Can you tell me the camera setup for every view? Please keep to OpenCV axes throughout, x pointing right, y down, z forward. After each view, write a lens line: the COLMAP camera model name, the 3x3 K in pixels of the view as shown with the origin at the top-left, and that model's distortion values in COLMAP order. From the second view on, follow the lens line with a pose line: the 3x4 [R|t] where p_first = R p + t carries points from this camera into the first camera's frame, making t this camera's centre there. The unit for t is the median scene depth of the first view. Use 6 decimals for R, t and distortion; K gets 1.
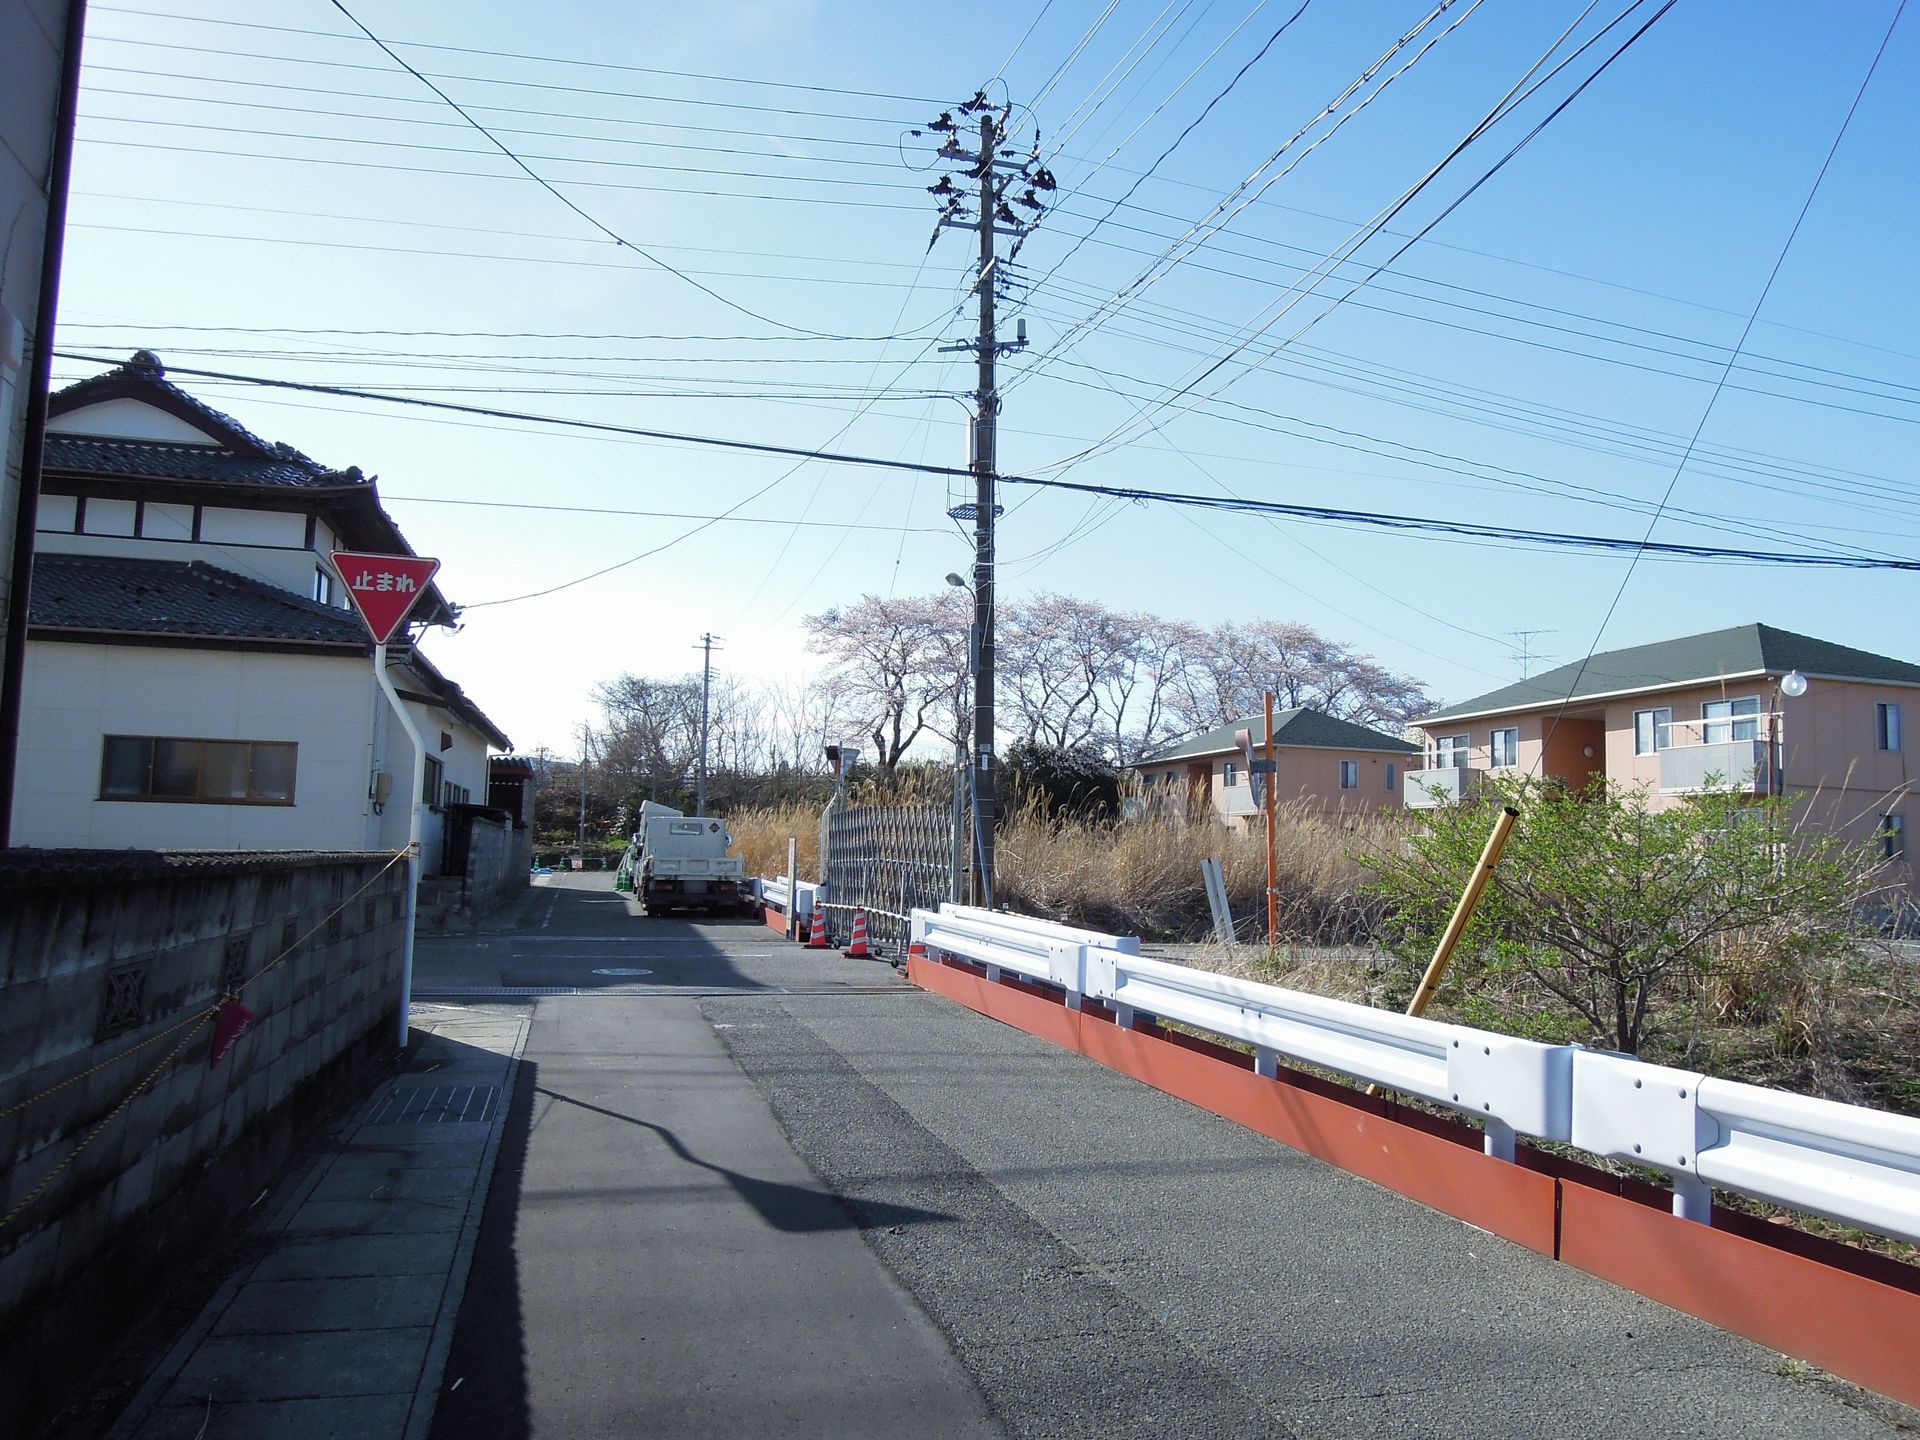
lens RADIAL K [[1346.4, 0, 960.0], [0, 1346.4, 720.0], [0, 0, 1]] dist [-0.061302, 0.000517]
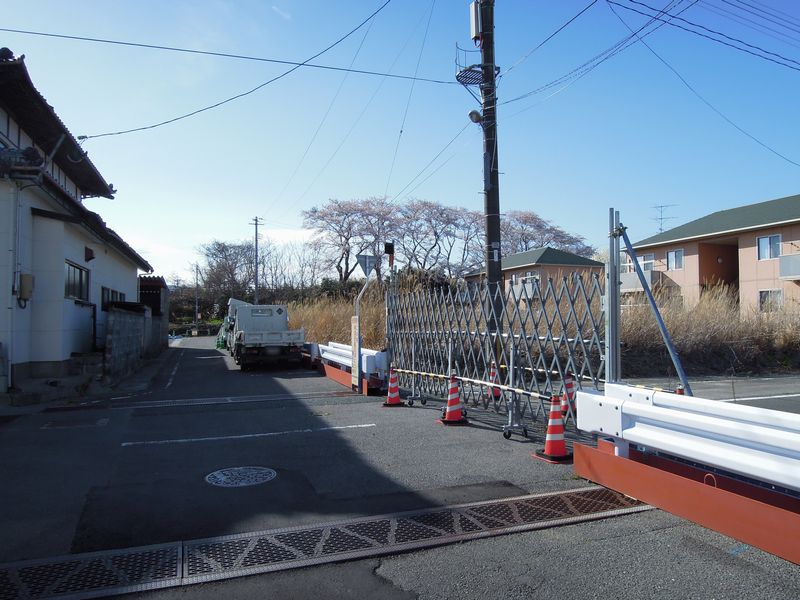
lens RADIAL K [[577.9, 0, 400.0], [0, 577.9, 300.0], [0, 0, 1]] dist [-0.029058, -0.004888]
pose [[0.997535, -0.028674, 0.064047, -0.048900], [0.024543, 0.997624, 0.064381, 0.015342], [-0.065741, -0.062651, 0.995868, 0.180753]]
